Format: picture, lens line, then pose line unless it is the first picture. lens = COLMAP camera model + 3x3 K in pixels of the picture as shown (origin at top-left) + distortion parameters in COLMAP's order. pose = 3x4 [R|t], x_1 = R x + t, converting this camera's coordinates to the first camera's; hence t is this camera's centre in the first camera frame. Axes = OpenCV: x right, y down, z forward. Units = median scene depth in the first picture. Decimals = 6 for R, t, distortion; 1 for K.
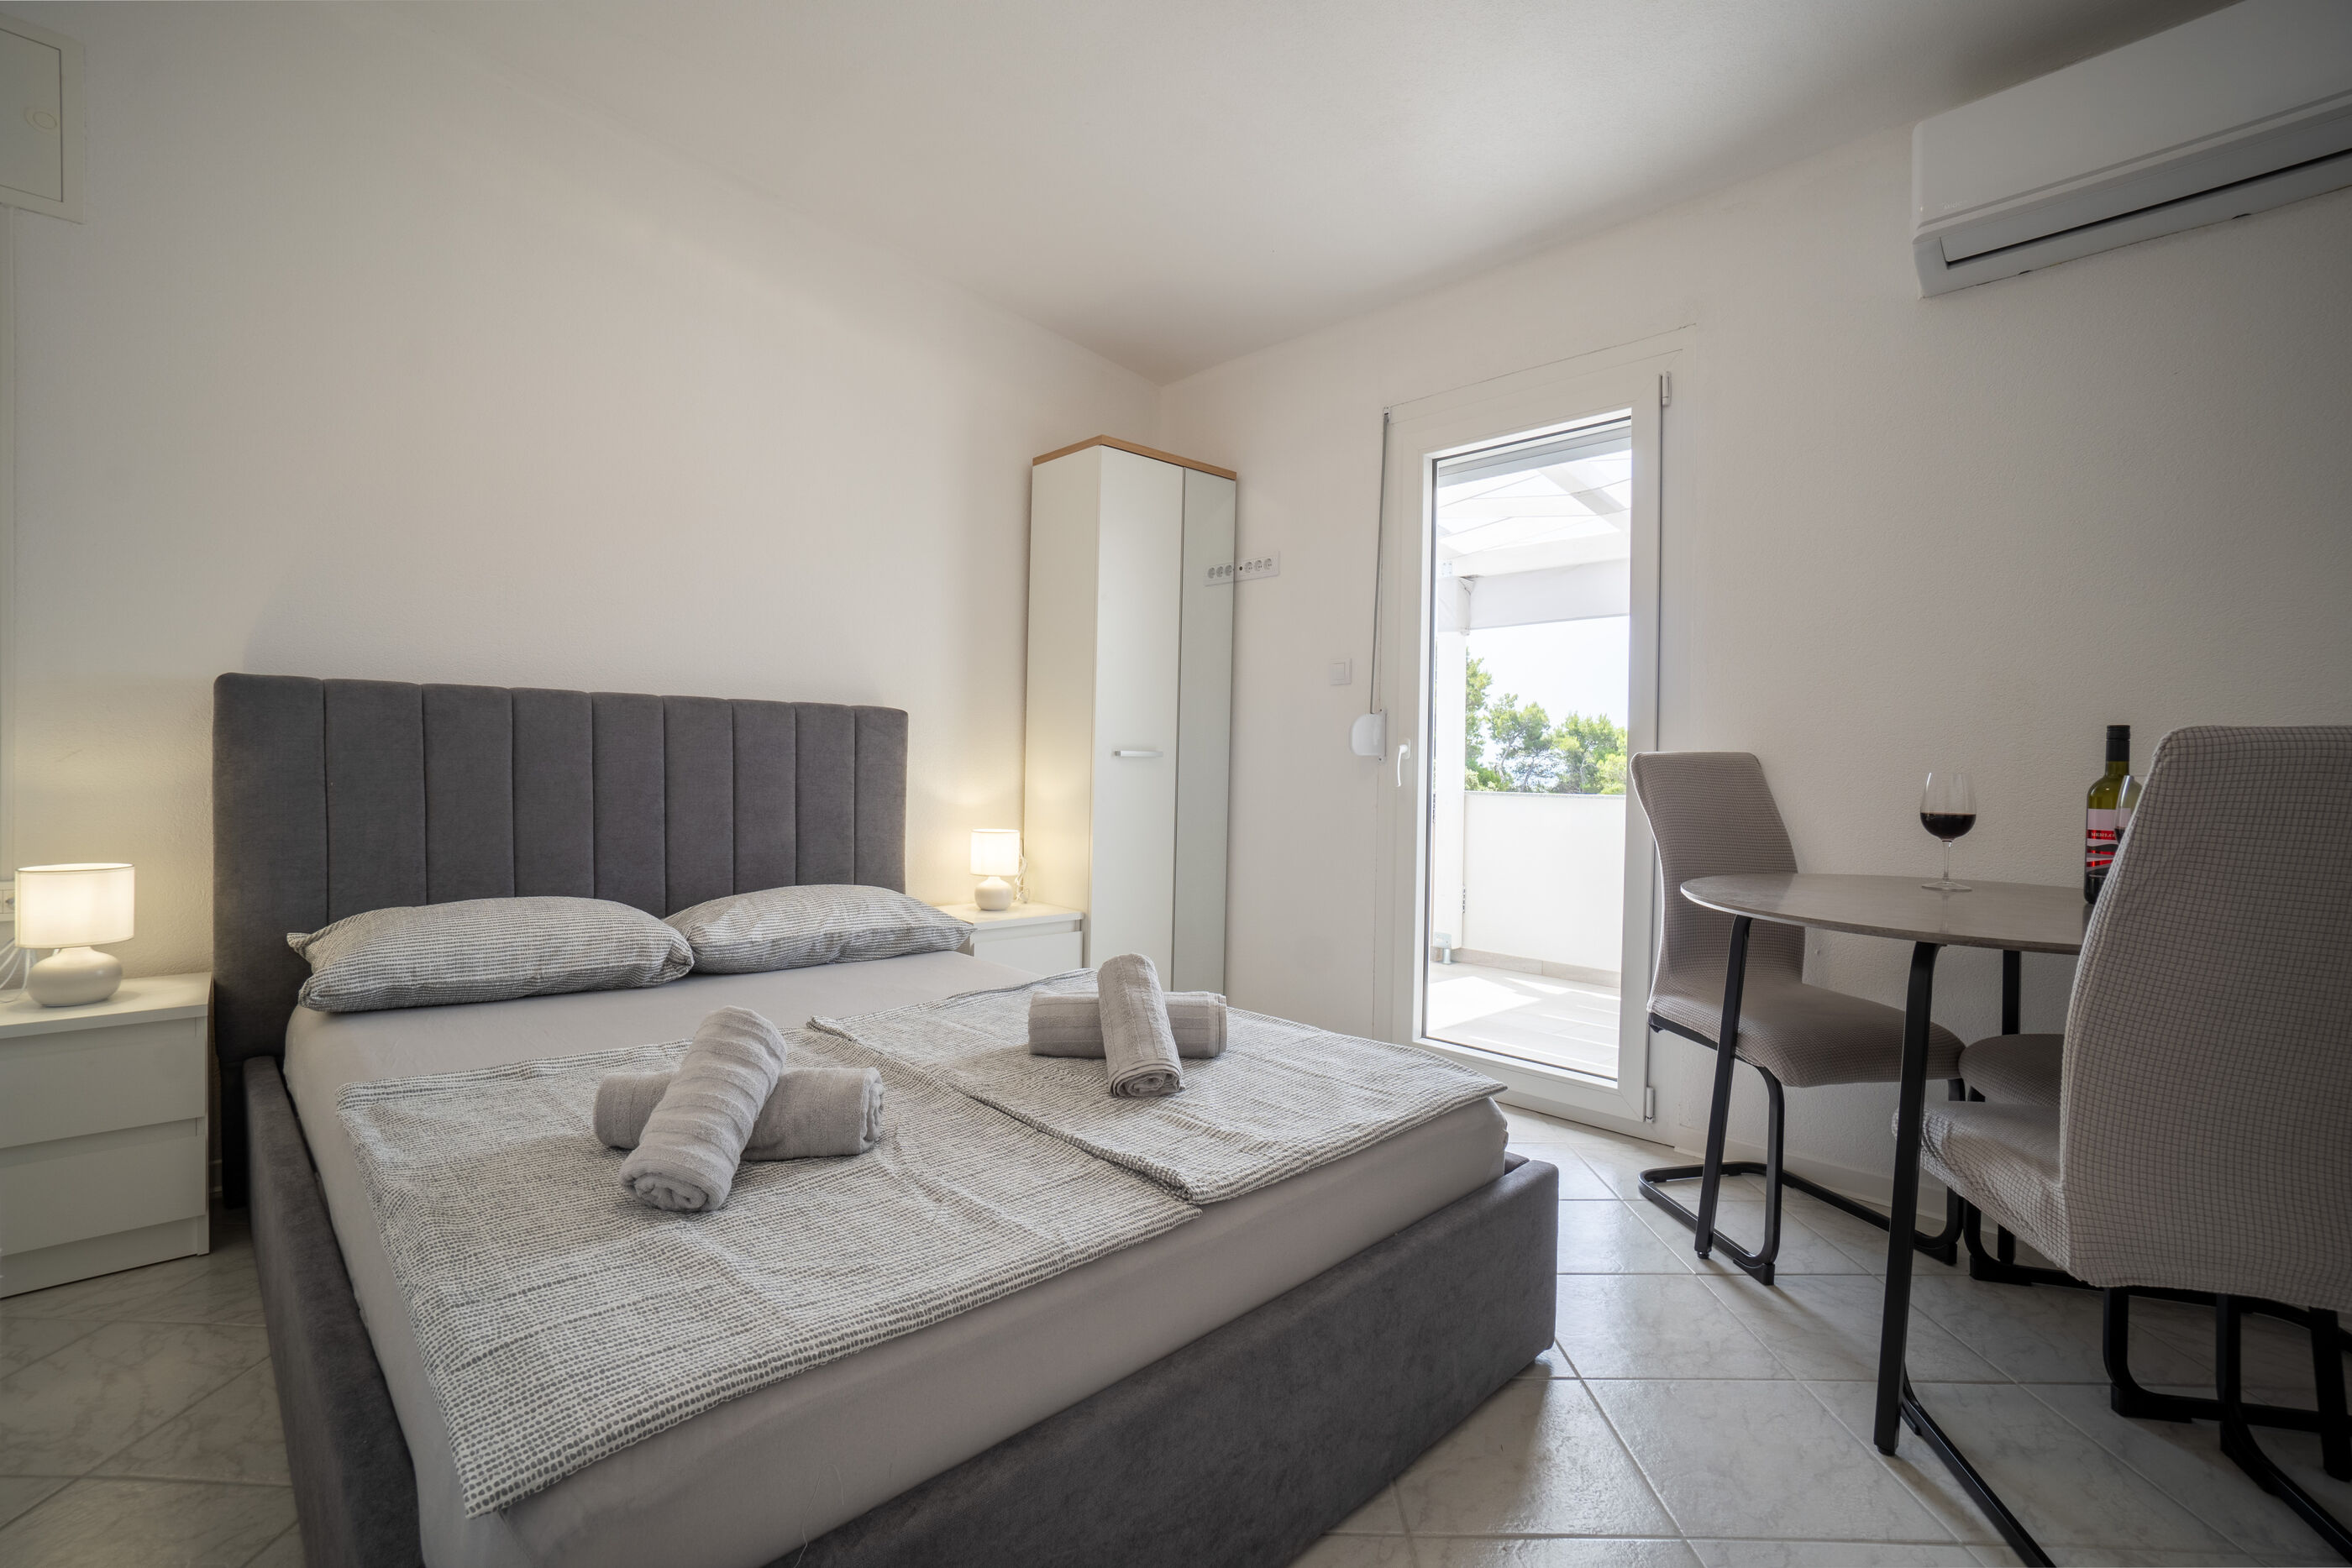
lens RADIAL K [[1048.2, 0, 1171.5], [0, 1048.2, 780.2], [0, 0, 1]] dist [-0.026780, 0.000363]
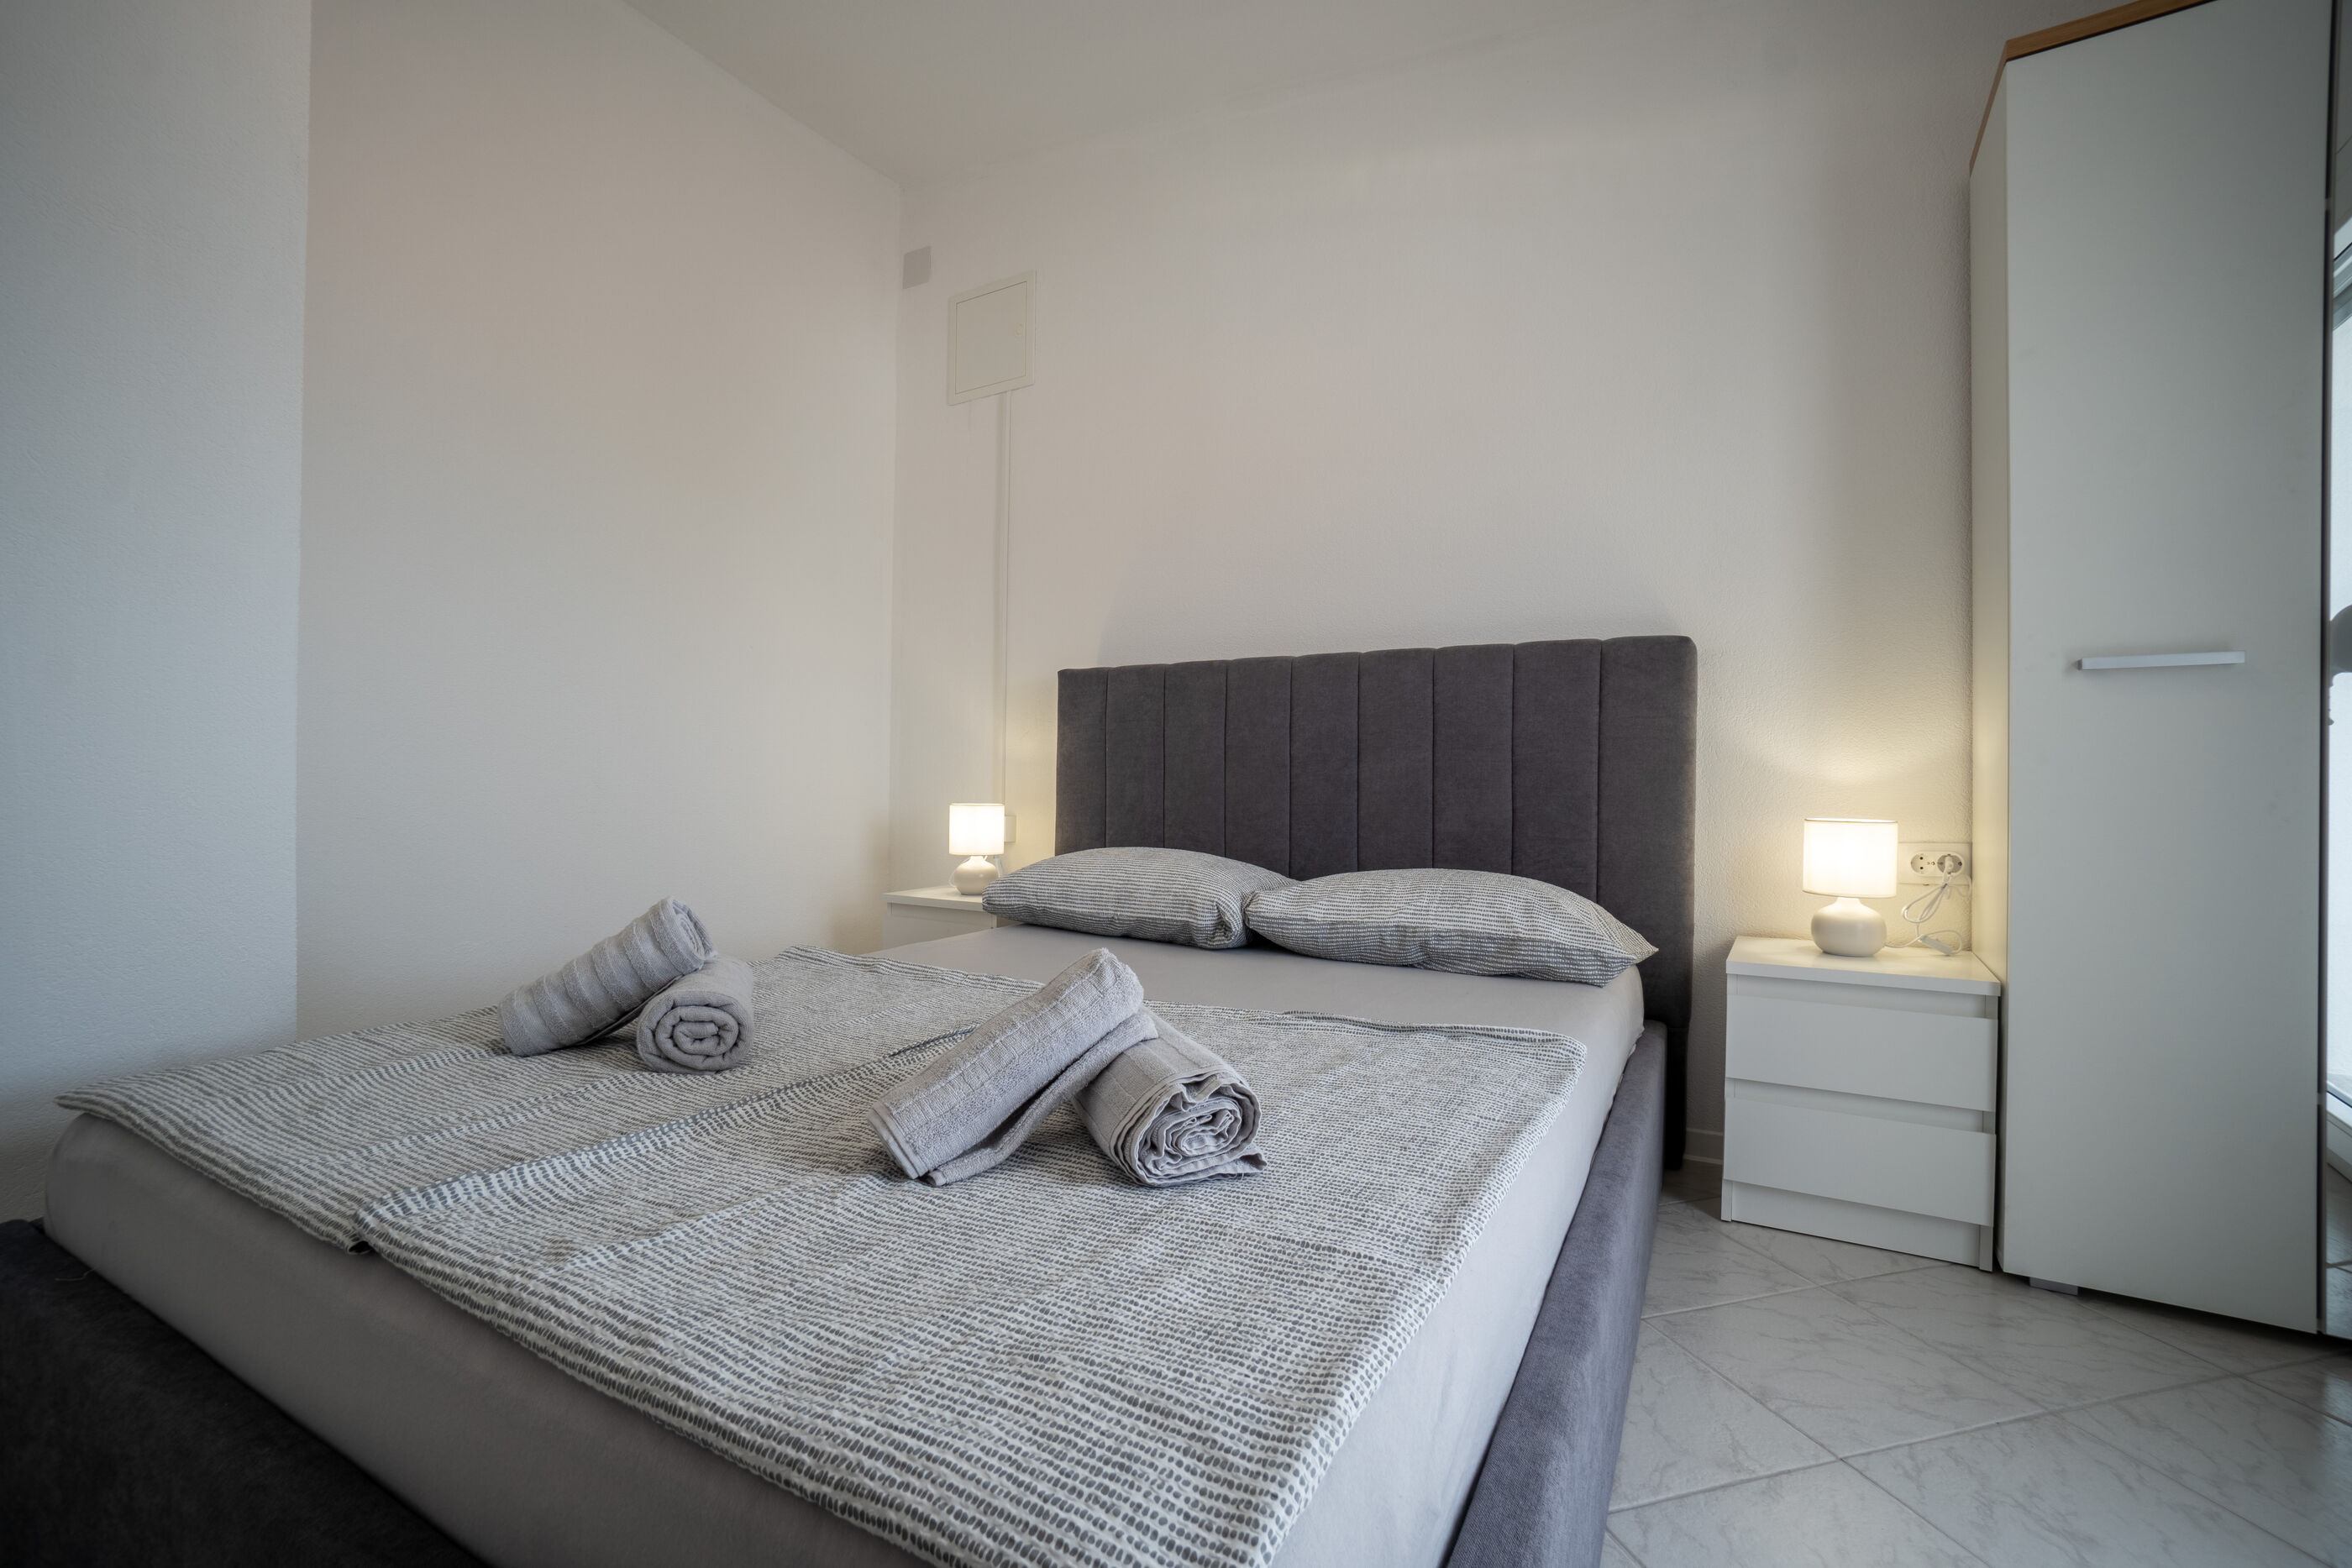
lens RADIAL K [[1048.2, 0, 1171.6], [0, 1048.2, 783.6], [0, 0, 1]] dist [-0.026780, 0.000363]
pose [[0.288671, -0.013439, -0.957334, 0.363093], [-0.014938, 0.999717, -0.018538, 0.056958], [0.957312, 0.019652, 0.288388, 0.599925]]
